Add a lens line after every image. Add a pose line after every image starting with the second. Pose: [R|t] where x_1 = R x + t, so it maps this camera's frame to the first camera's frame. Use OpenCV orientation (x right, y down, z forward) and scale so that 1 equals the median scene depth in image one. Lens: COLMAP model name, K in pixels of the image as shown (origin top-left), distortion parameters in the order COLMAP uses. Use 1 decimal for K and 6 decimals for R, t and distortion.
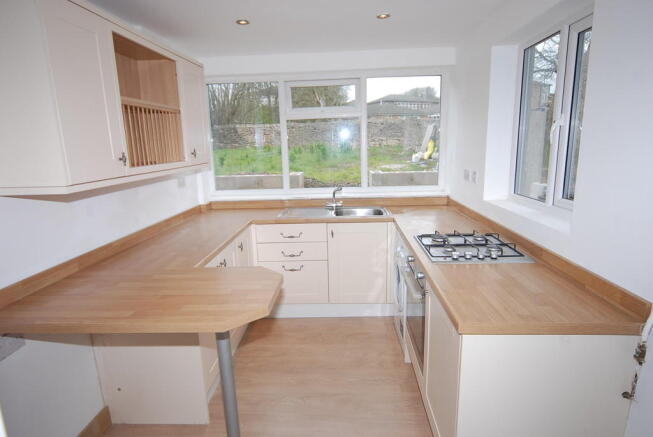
lens RADIAL K [[381.6, 0, 325.7], [0, 381.6, 218.5], [0, 0, 1]] dist [-0.009249, -0.000859]
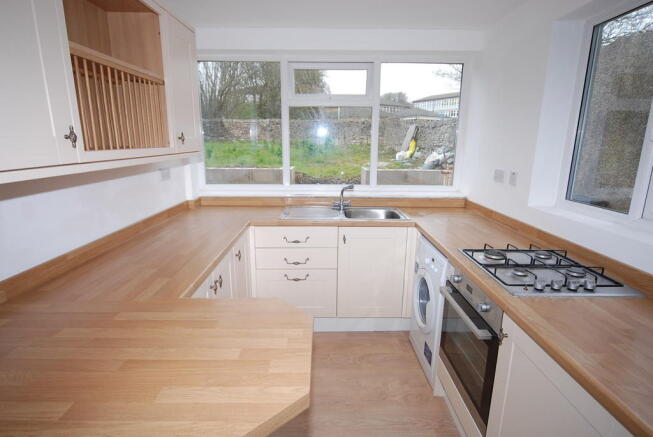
lens RADIAL K [[349.0, 0, 326.7], [0, 349.0, 218.7], [0, 0, 1]] dist [-0.007769, 0.000853]
pose [[0.997550, 0.022073, 0.066388, -0.075421], [-0.023635, 0.999460, 0.022833, -0.023159], [-0.065848, -0.024346, 0.997533, 0.213967]]
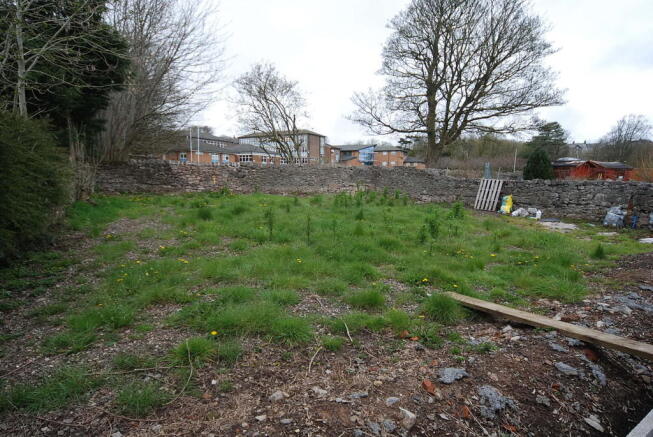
lens RADIAL K [[349.0, 0, 326.3], [0, 349.0, 222.1], [0, 0, 1]] dist [-0.007769, 0.000853]
pose [[0.817042, -0.043389, 0.574944, -2.730643], [0.082694, 0.995674, -0.042375, -0.515253], [-0.570618, 0.082166, 0.817095, 2.005638]]
